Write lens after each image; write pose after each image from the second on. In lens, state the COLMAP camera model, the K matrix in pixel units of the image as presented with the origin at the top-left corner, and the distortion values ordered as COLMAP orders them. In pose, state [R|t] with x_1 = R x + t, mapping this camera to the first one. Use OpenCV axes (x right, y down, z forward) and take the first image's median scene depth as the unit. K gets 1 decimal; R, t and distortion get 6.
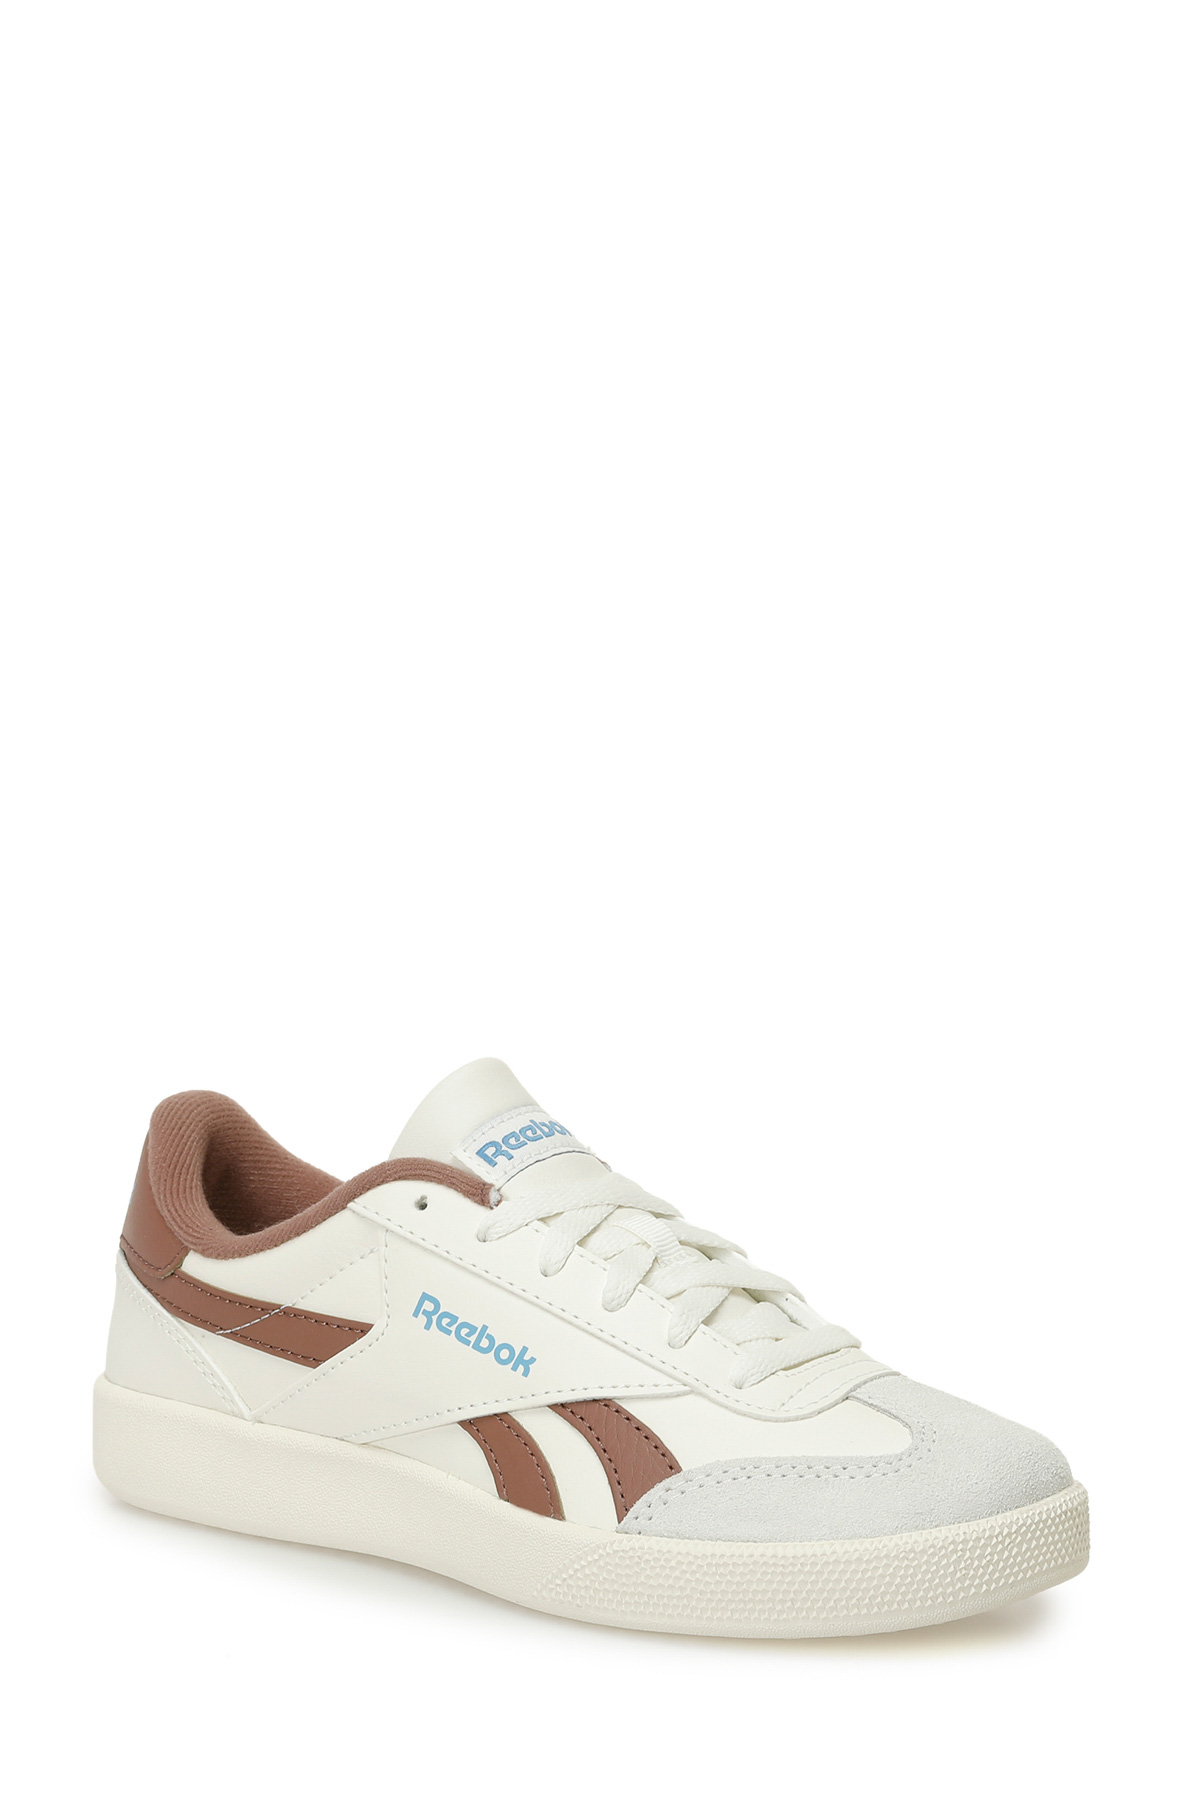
lens RADIAL K [[5809.9, 0, 600.0], [0, 5809.9, 900.0], [0, 0, 1]] dist [0.153921, 0.228427]
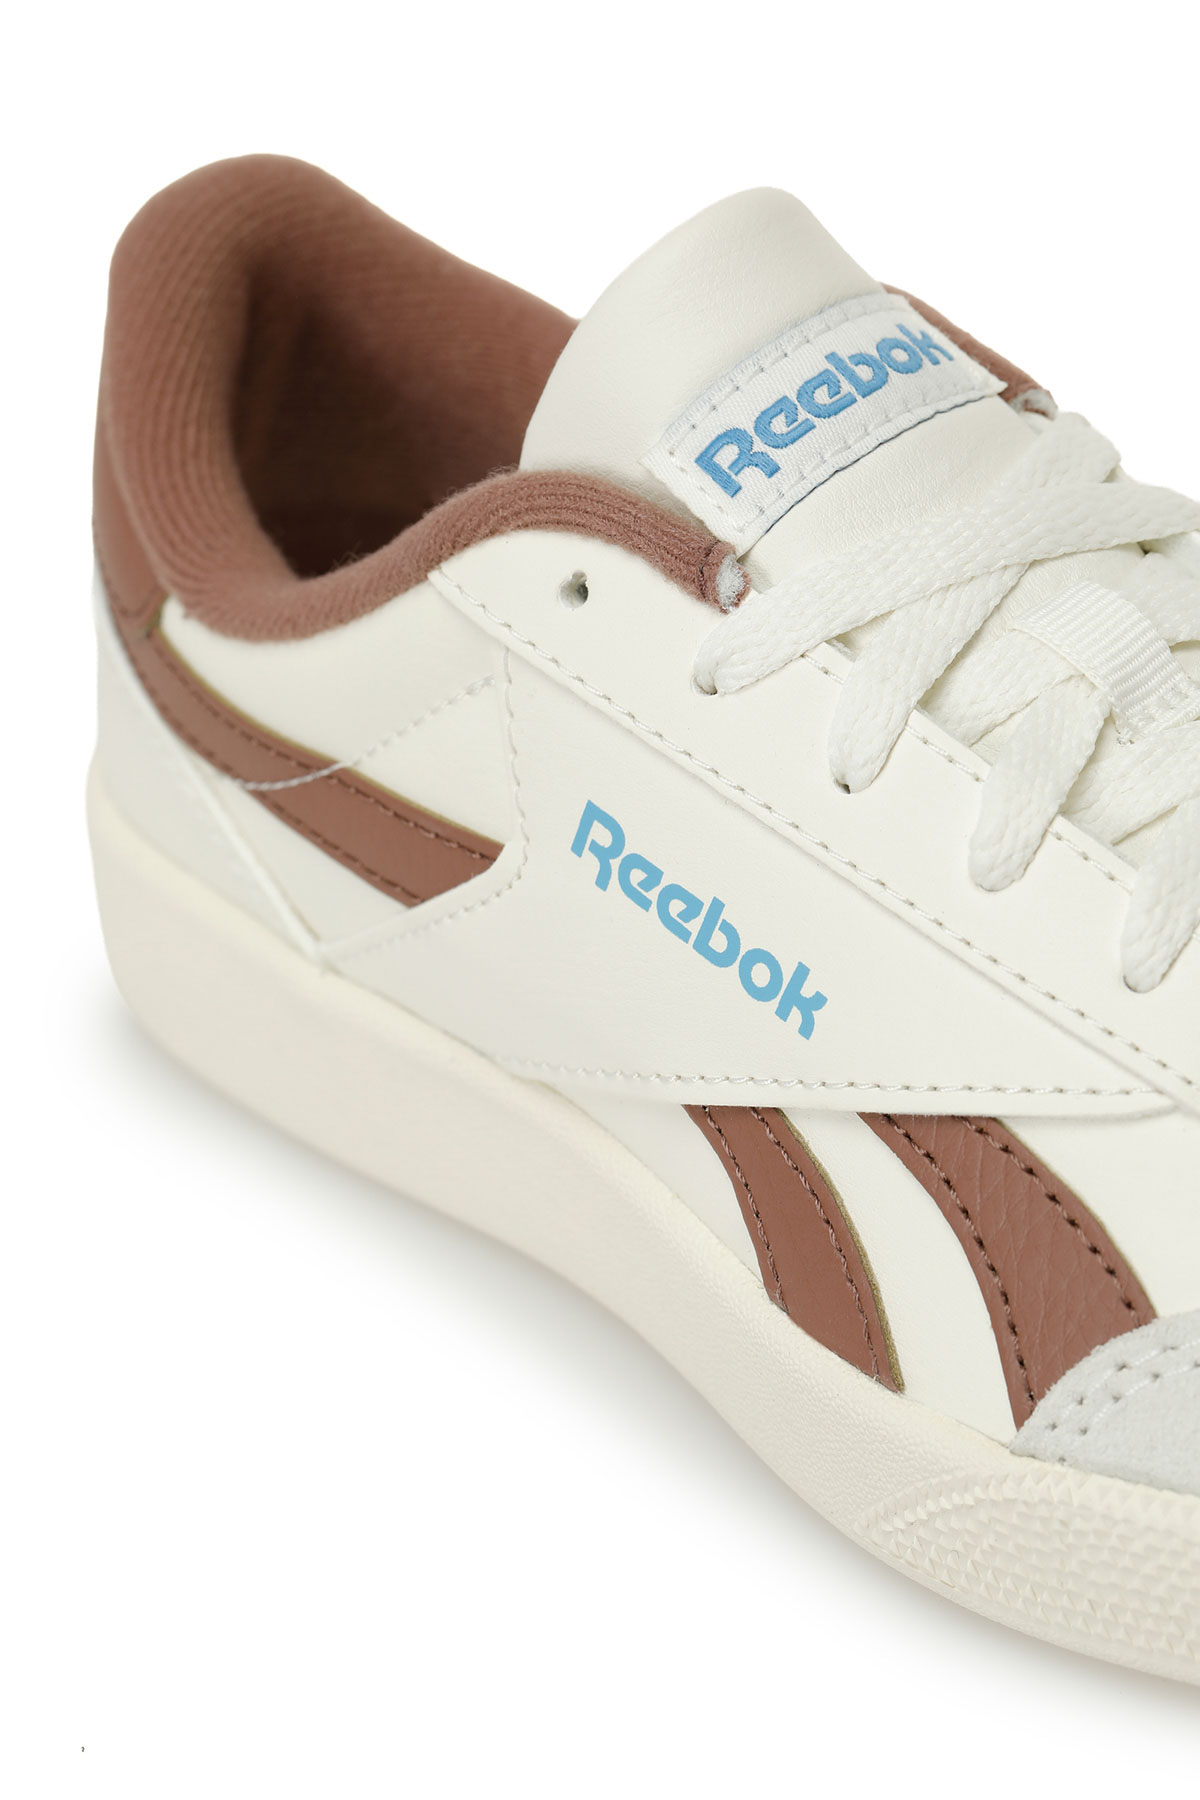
lens RADIAL K [[5809.9, 0, 600.0], [0, 5809.9, 900.0], [0, 0, 1]] dist [0.153921, 0.228427]
pose [[0.978612, -0.030929, -0.203377, 0.059731], [0.100359, 0.934781, 0.340753, -0.075289], [0.179574, -0.353875, 0.917892, 0.601572]]
